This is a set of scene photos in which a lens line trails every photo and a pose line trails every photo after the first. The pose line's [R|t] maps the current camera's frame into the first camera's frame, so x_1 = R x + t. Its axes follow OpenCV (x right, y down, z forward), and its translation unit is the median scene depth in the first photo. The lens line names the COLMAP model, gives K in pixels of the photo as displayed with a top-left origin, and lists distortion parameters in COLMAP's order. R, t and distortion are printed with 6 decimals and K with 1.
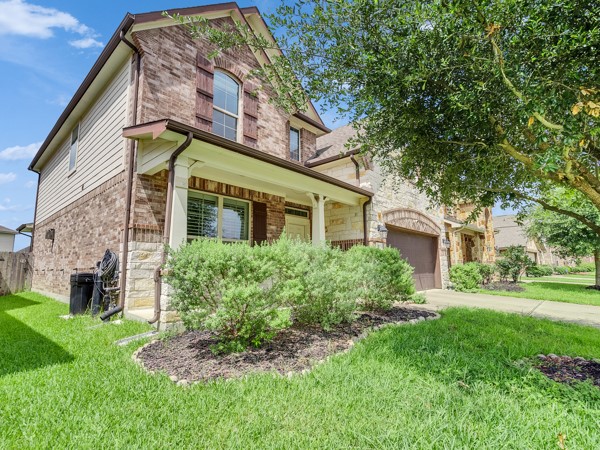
lens RADIAL K [[305.7, 0, 299.0], [0, 305.7, 225.7], [0, 0, 1]] dist [-0.004235, 0.004858]
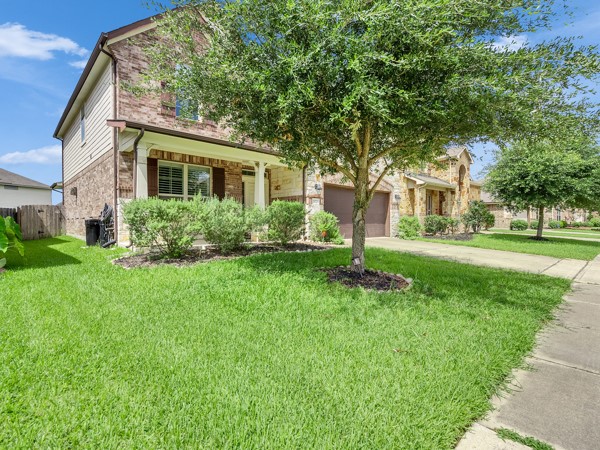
lens RADIAL K [[305.7, 0, 300.8], [0, 305.7, 224.5], [0, 0, 1]] dist [-0.004235, 0.004858]
pose [[0.997506, 0.006477, -0.070282, 0.379528], [0.003809, 0.989390, 0.145236, -0.028044], [0.070477, -0.145141, 0.986898, -0.369618]]
